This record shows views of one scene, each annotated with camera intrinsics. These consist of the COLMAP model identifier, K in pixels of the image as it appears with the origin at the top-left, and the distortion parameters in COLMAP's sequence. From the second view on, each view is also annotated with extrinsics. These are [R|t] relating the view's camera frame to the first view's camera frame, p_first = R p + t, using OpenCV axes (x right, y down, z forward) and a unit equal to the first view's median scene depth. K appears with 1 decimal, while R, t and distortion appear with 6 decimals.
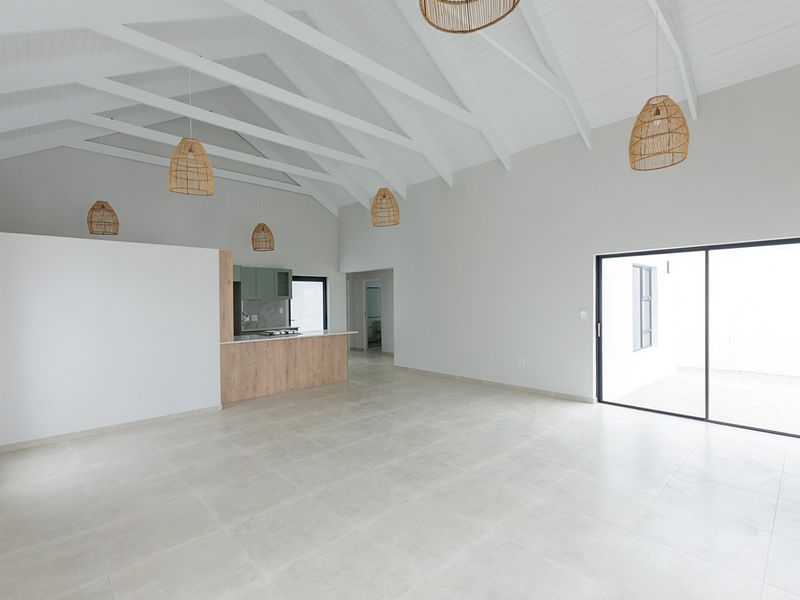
lens RADIAL K [[386.0, 0, 400.0], [0, 386.0, 300.0], [0, 0, 1]] dist [0.012212, 0.000085]
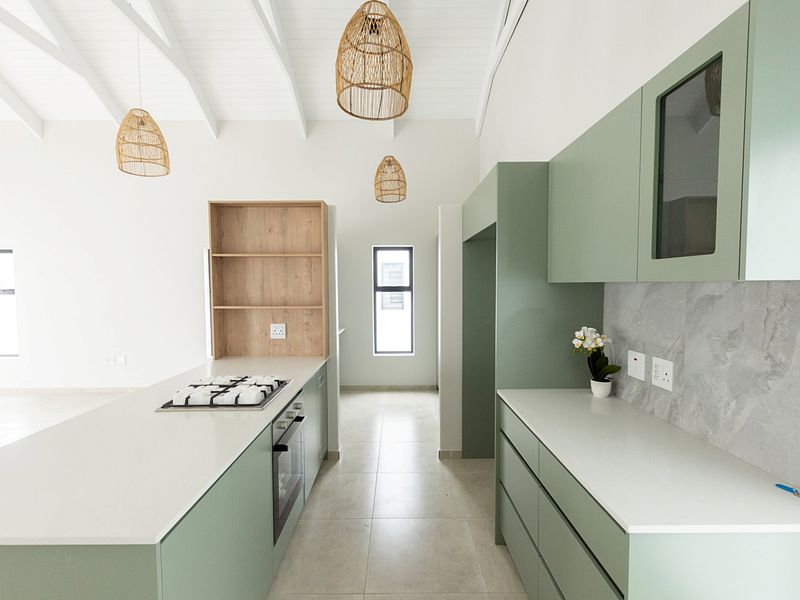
lens RADIAL K [[391.4, 0, 400.0], [0, 391.4, 300.0], [0, 0, 1]] dist [0.001282, 0.000301]
pose [[-0.683568, 0.041210, -0.728722, -0.183218], [0.008712, 0.998794, 0.048310, -0.004355], [0.729835, 0.026675, -0.683103, 1.409409]]
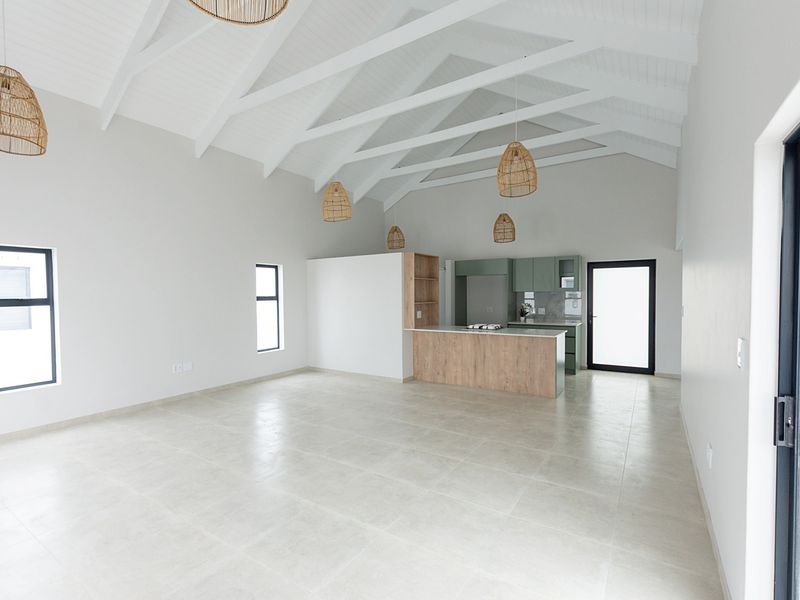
lens RADIAL K [[391.4, 0, 400.0], [0, 391.4, 300.0], [0, 0, 1]] dist [0.001282, 0.000301]
pose [[0.232941, 0.024261, -0.972188, 0.632613], [0.005613, 0.999639, 0.026291, -0.010701], [0.972475, -0.011581, 0.232720, 0.604639]]
